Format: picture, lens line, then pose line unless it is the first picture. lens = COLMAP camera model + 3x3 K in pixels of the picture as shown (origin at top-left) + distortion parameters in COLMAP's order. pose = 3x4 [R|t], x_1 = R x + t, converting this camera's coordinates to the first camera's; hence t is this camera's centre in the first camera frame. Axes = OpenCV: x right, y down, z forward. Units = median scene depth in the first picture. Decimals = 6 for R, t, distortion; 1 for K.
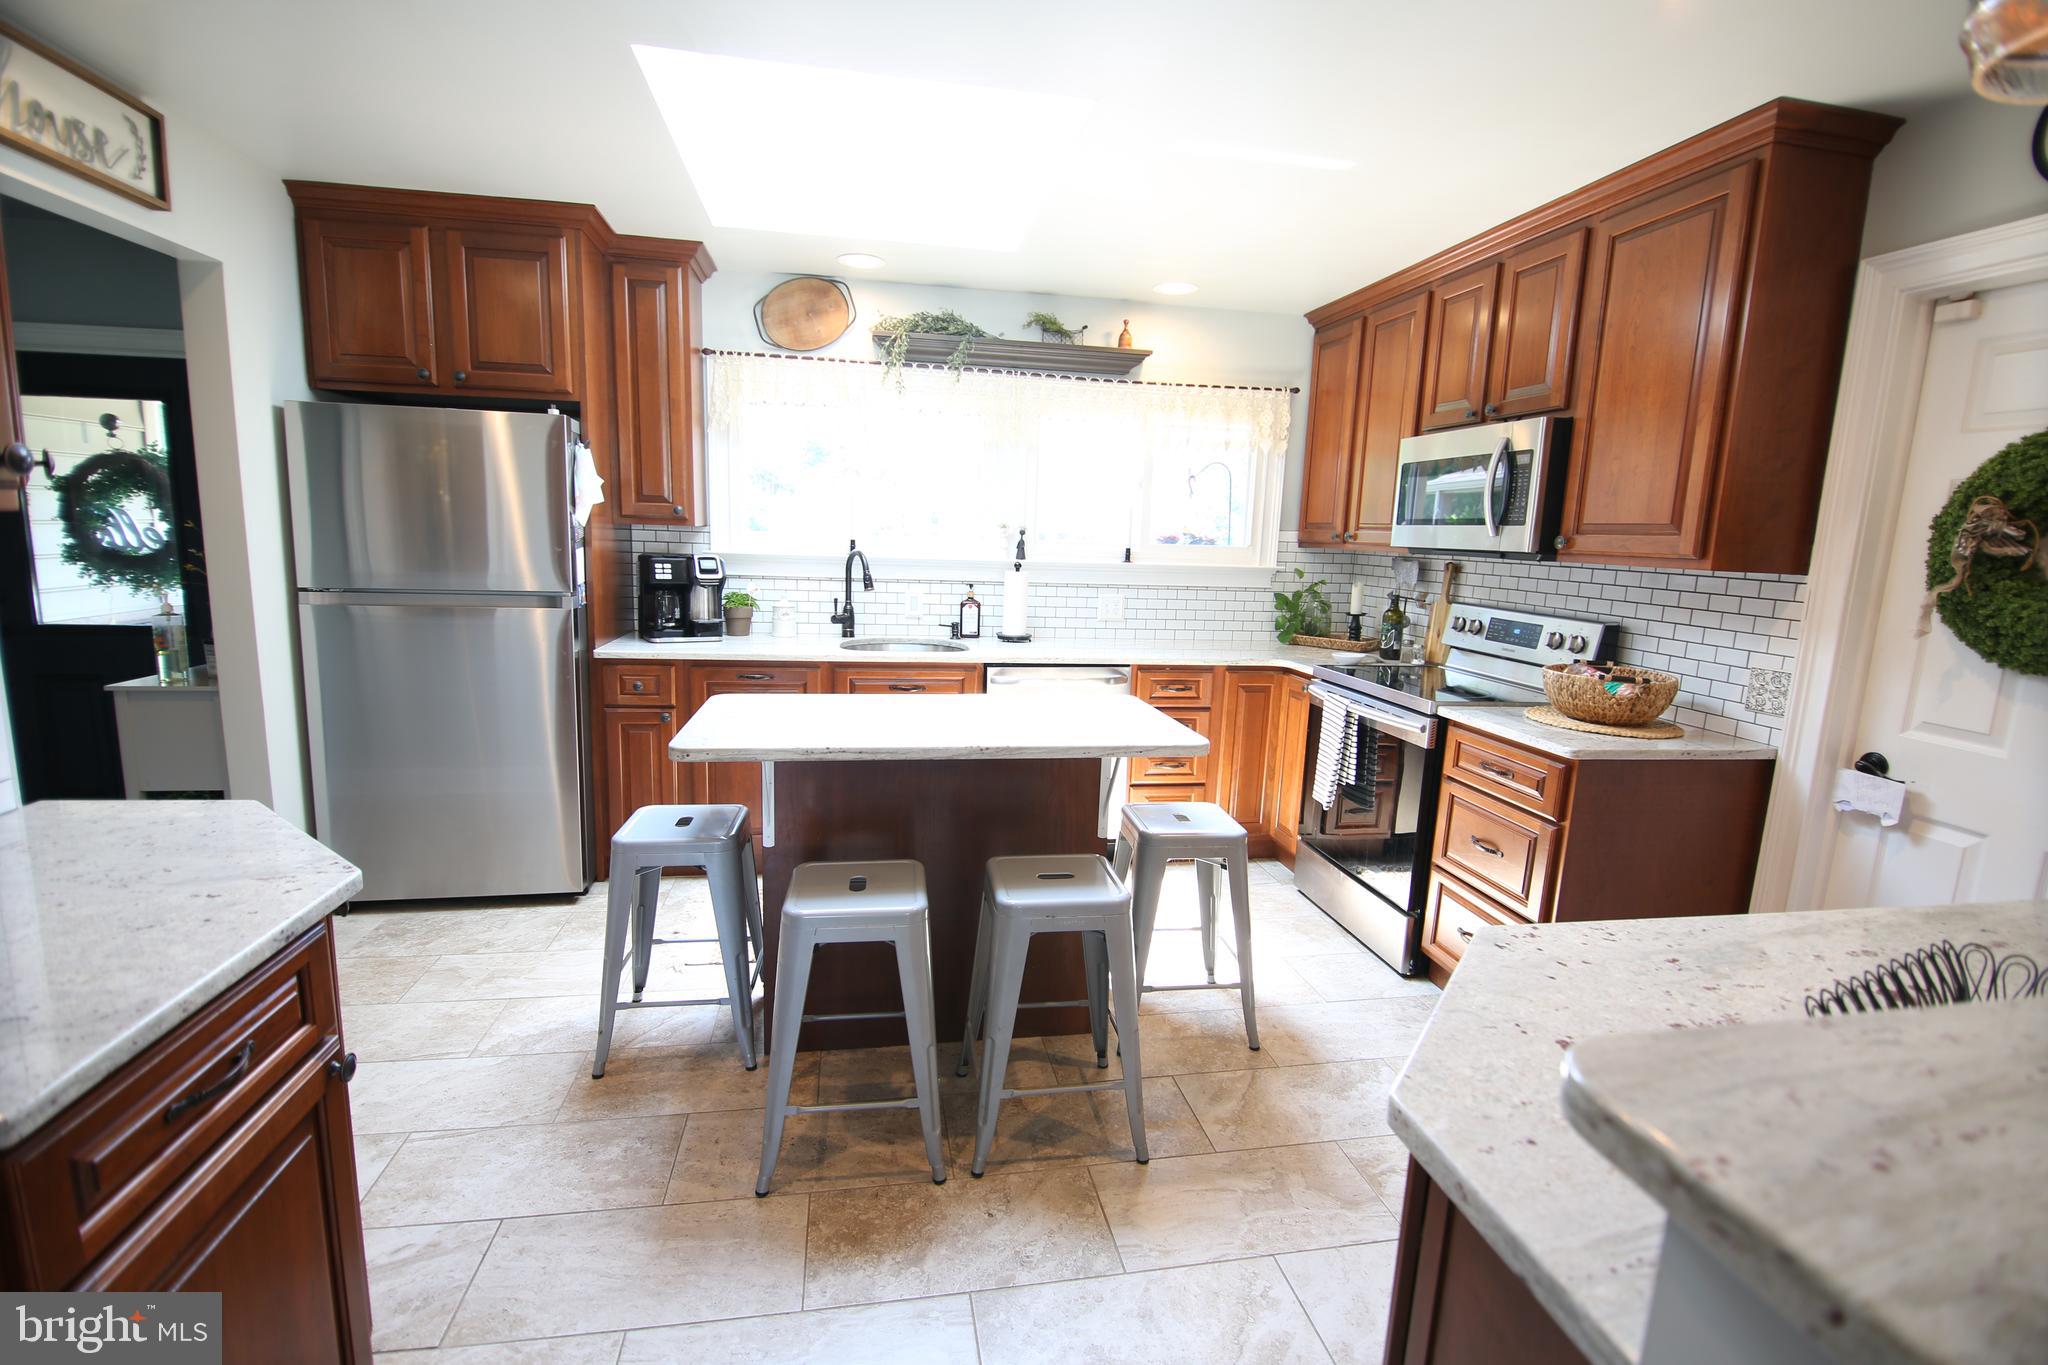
lens RADIAL K [[914.0, 0, 1020.5], [0, 914.0, 677.8], [0, 0, 1]] dist [-0.003485, -0.009263]
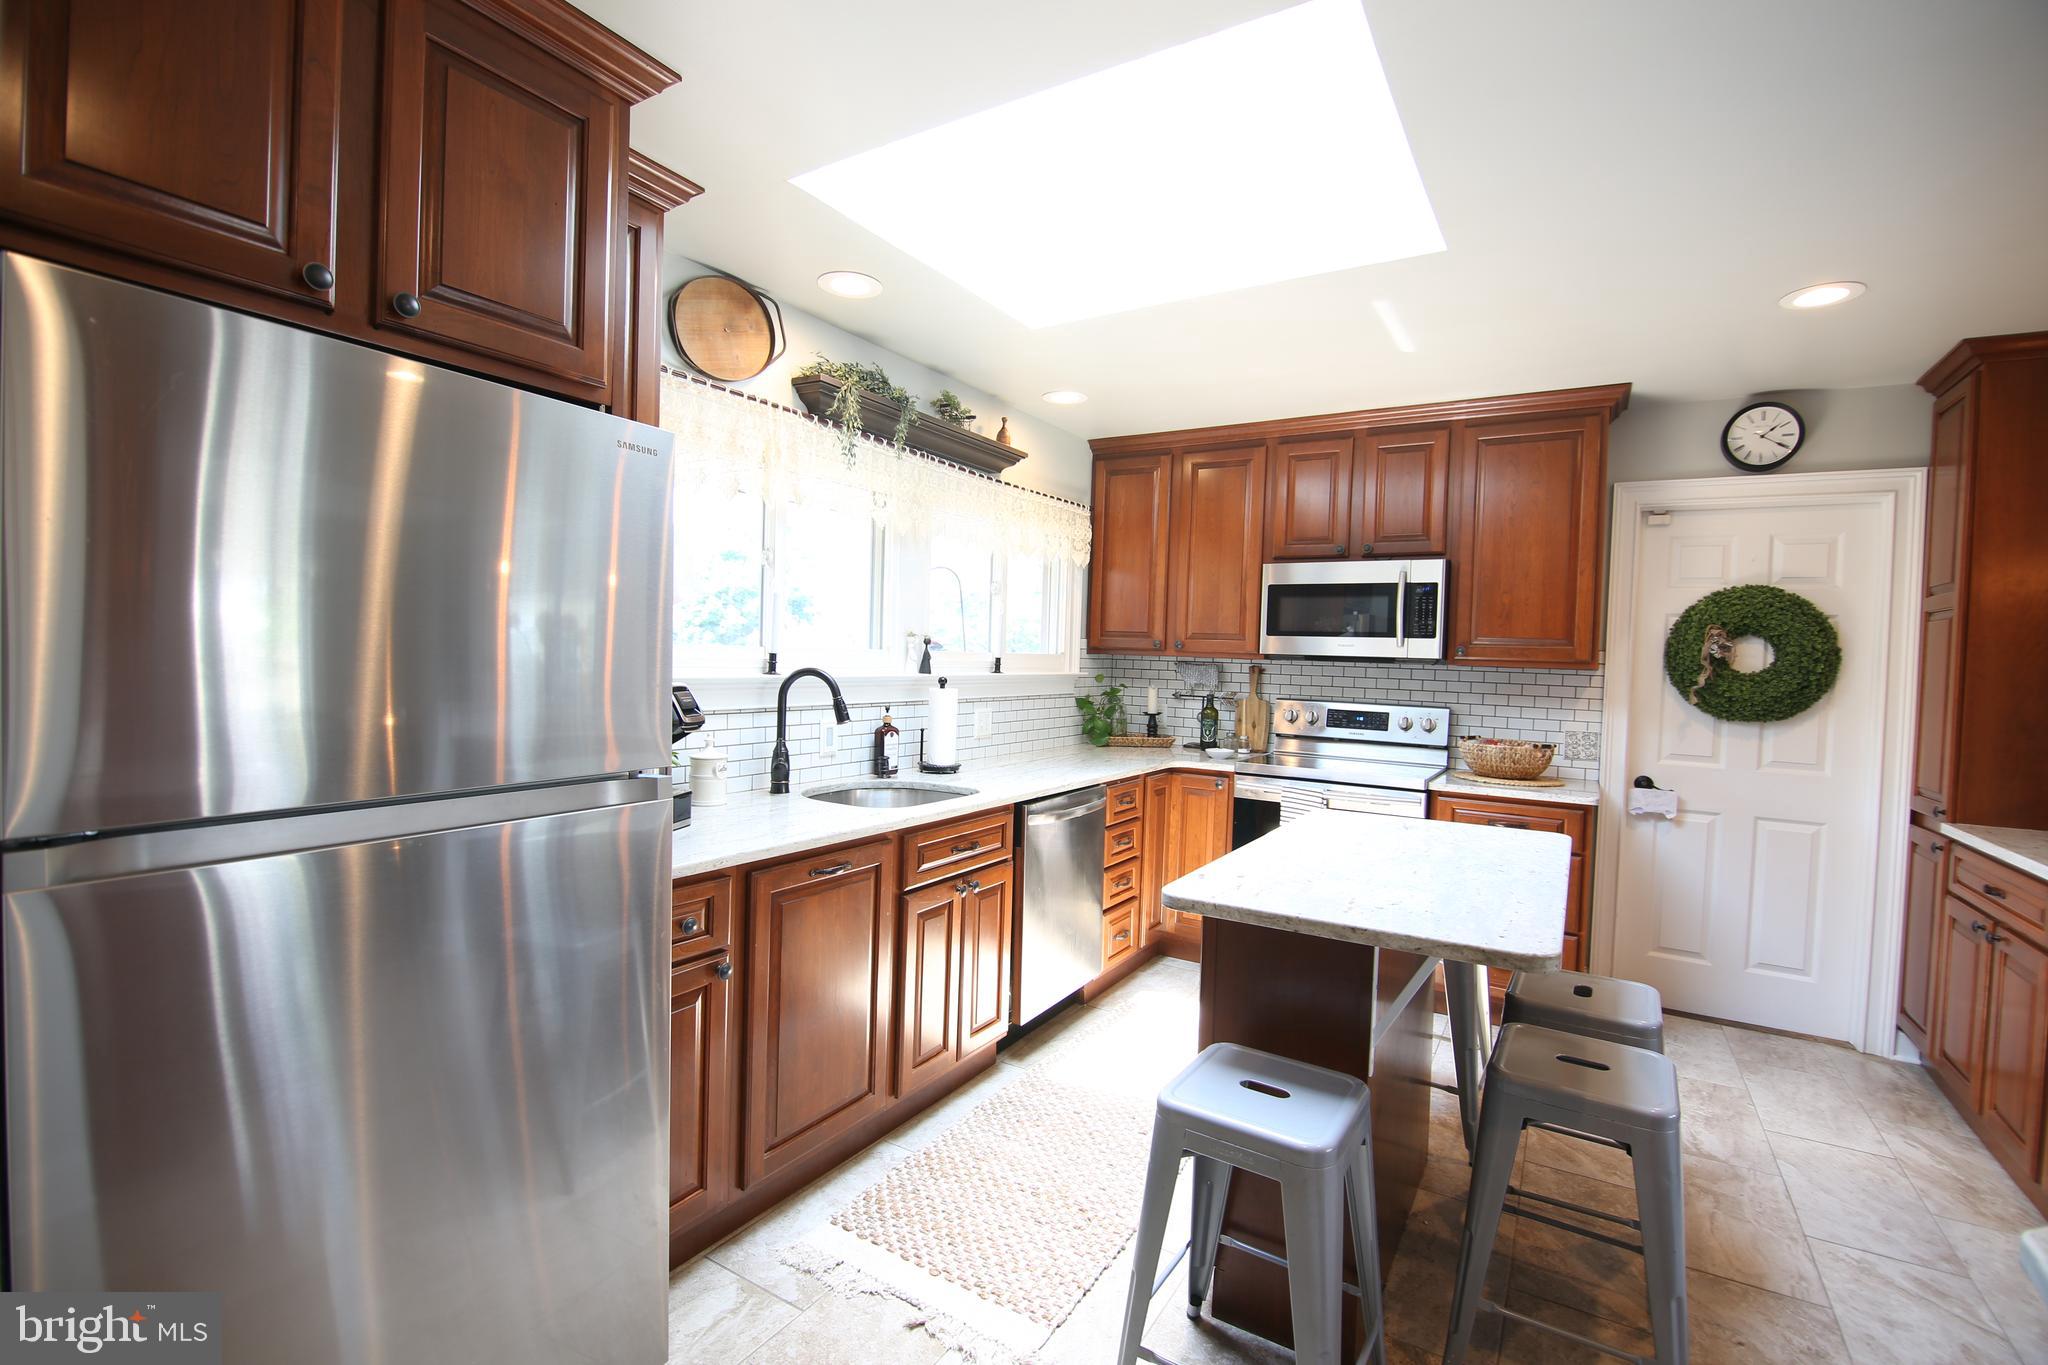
lens RADIAL K [[914.0, 0, 1024.0], [0, 914.0, 677.4], [0, 0, 1]] dist [-0.003485, -0.009263]
pose [[0.664901, -0.032149, 0.746239, -0.792051], [0.111154, 0.992208, -0.056293, -0.097036], [-0.738615, 0.120377, 0.663293, 0.537426]]
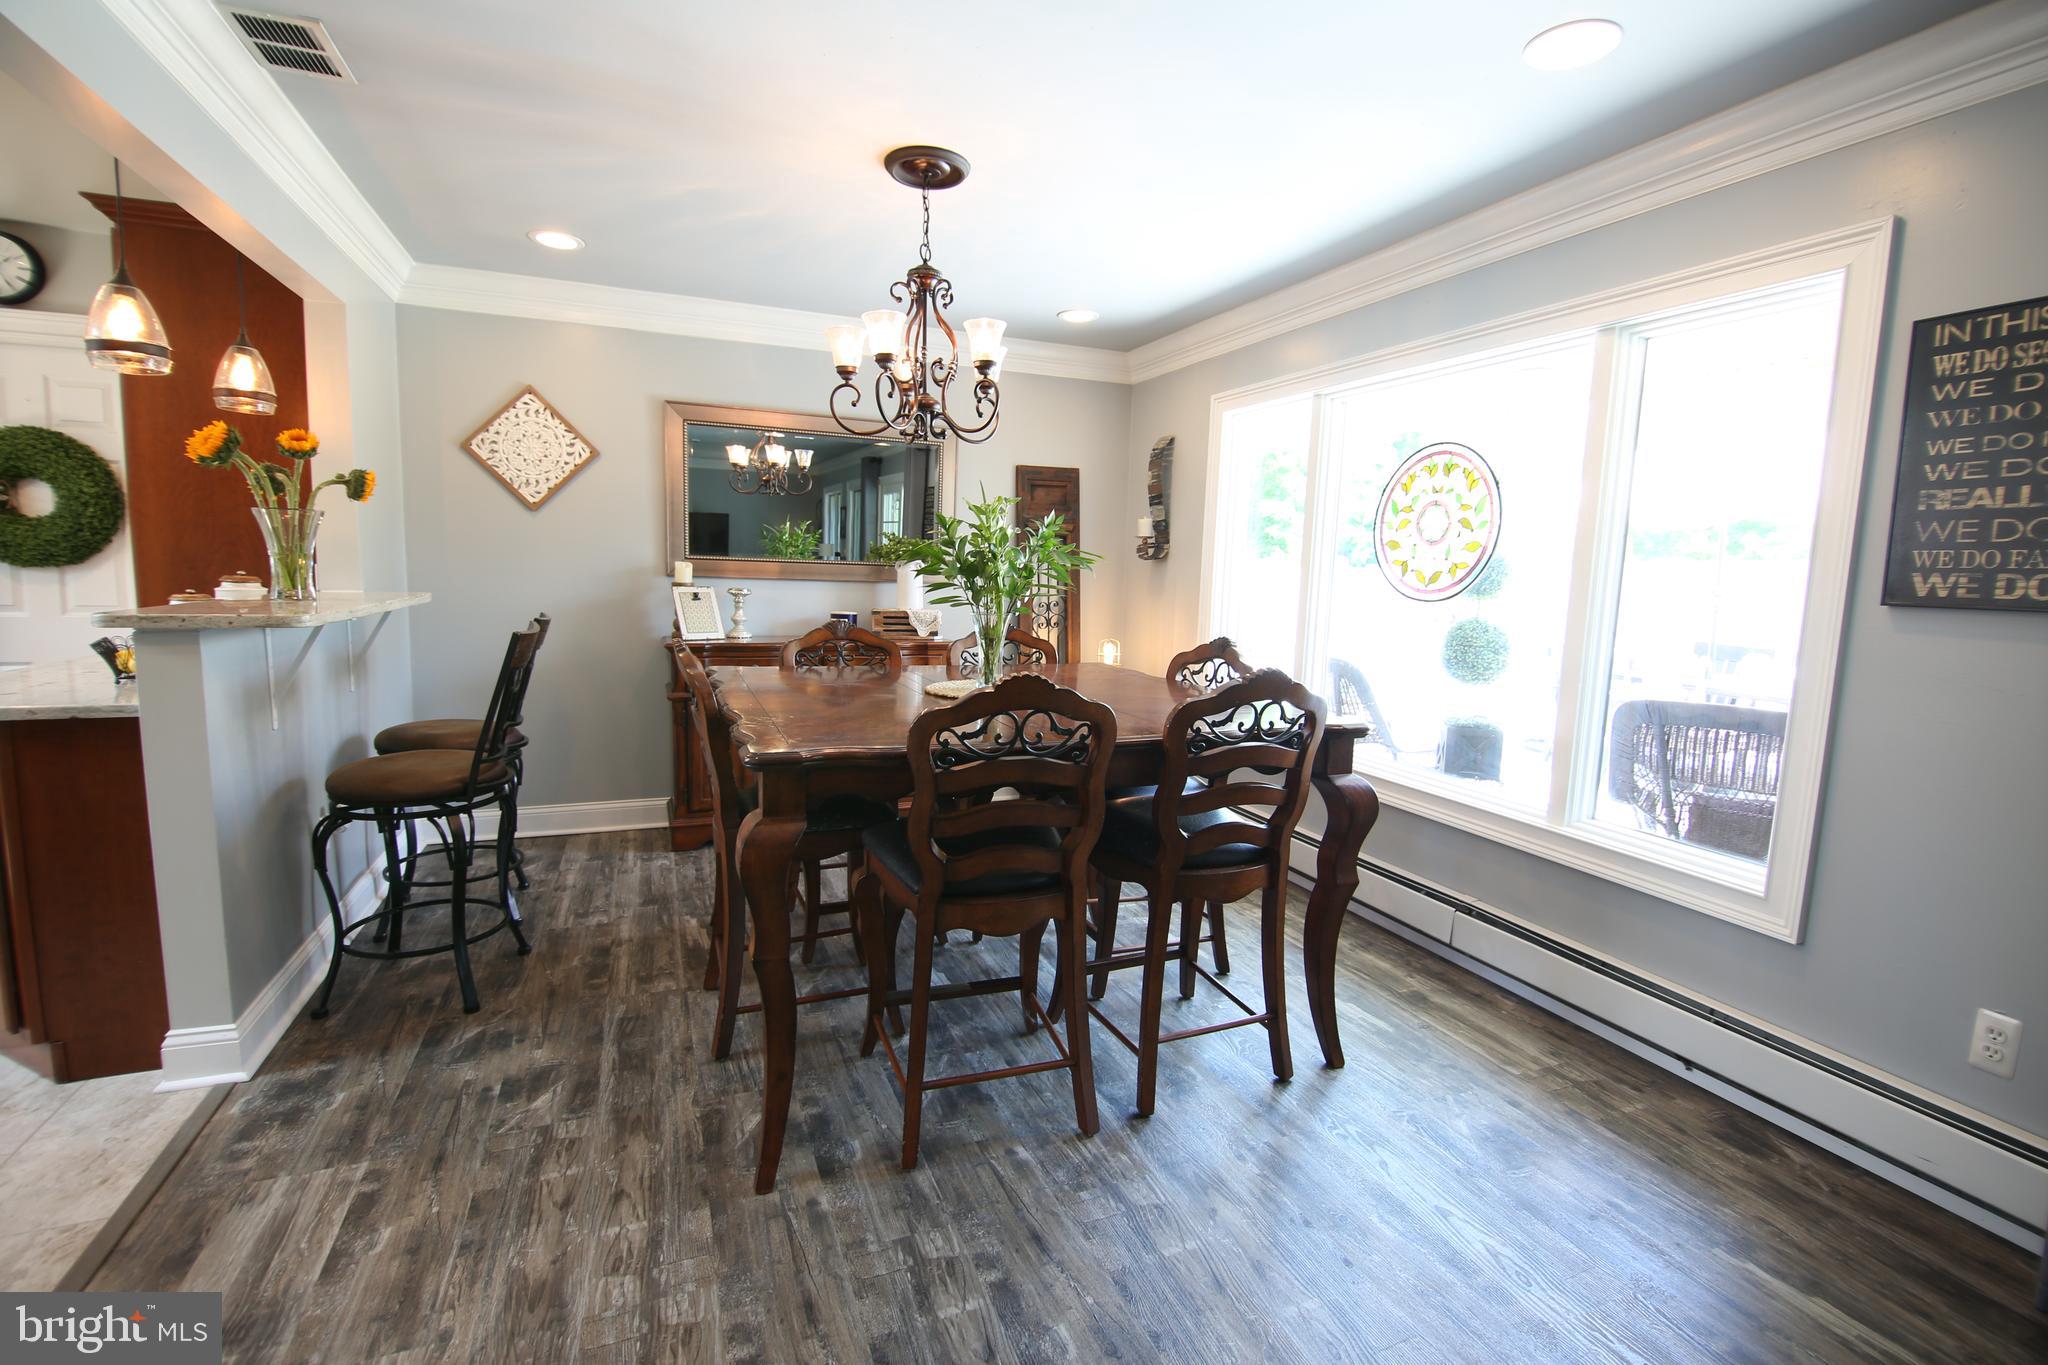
lens RADIAL K [[914.0, 0, 1019.8], [0, 914.0, 677.3], [0, 0, 1]] dist [-0.003485, -0.009263]
pose [[-0.208294, -0.162606, 0.964455, -0.679464], [0.124065, 0.973725, 0.190963, 0.073502], [-0.970166, 0.159431, -0.182647, -0.361173]]
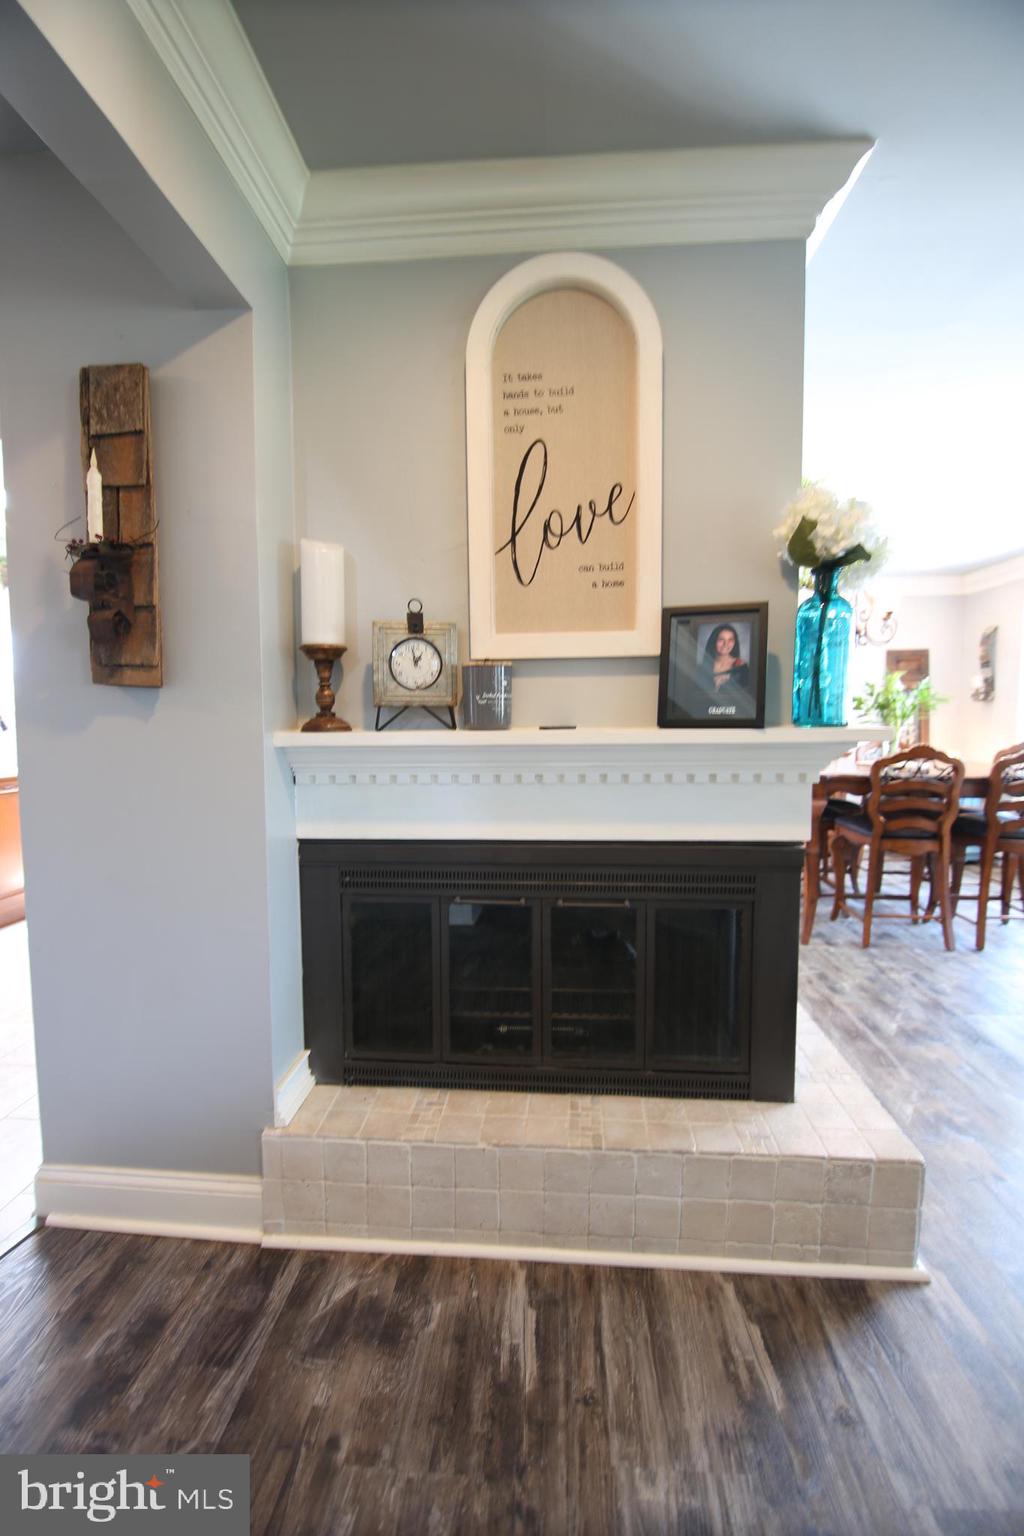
lens RADIAL K [[685.5, 0, 514.4], [0, 685.5, 764.3], [0, 0, 1]] dist [-0.003485, -0.009263]
pose [[0.242661, -0.107837, 0.964099, -1.375715], [0.166178, 0.983734, 0.068206, 0.028309], [-0.955772, 0.143661, 0.256634, -0.107616]]
